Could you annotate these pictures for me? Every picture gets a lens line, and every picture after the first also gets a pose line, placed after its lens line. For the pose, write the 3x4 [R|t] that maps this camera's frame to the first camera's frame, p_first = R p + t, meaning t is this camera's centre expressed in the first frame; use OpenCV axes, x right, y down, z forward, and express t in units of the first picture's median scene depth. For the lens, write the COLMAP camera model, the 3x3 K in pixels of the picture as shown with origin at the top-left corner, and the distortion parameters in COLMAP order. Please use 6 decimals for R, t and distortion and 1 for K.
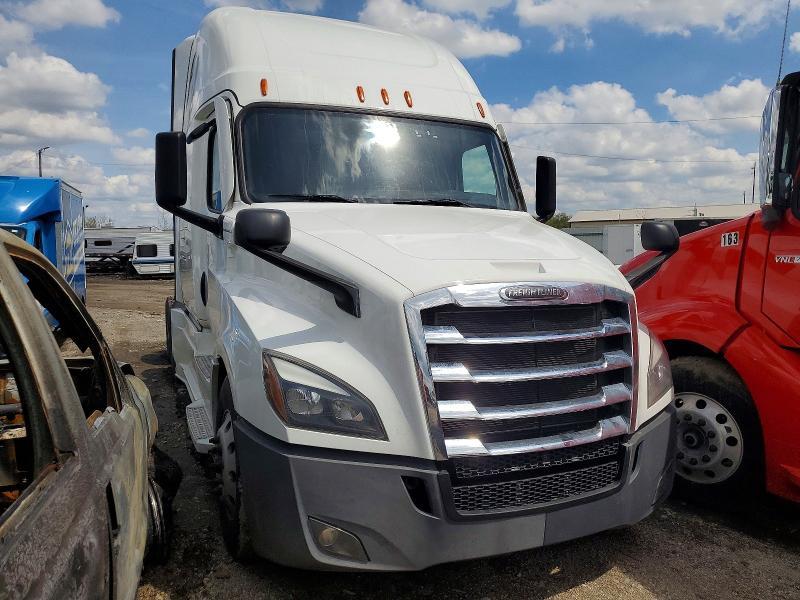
lens RADIAL K [[613.0, 0, 400.0], [0, 613.0, 300.0], [0, 0, 1]] dist [0.036417, -0.098606]
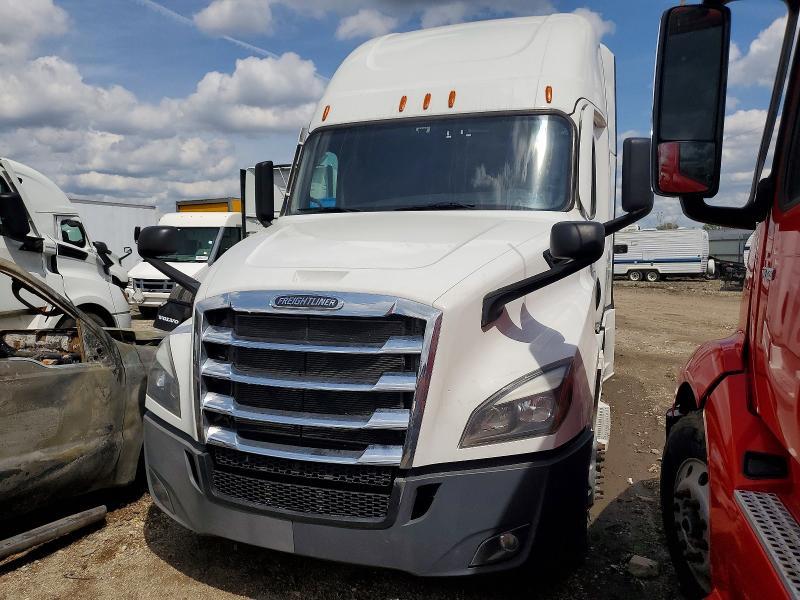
lens RADIAL K [[613.0, 0, 400.0], [0, 613.0, 300.0], [0, 0, 1]] dist [0.036417, -0.098606]
pose [[0.745745, 0.054701, -0.663983, 1.006598], [-0.051628, 0.998372, 0.024264, -0.048059], [0.664229, 0.016185, 0.747354, 0.355739]]
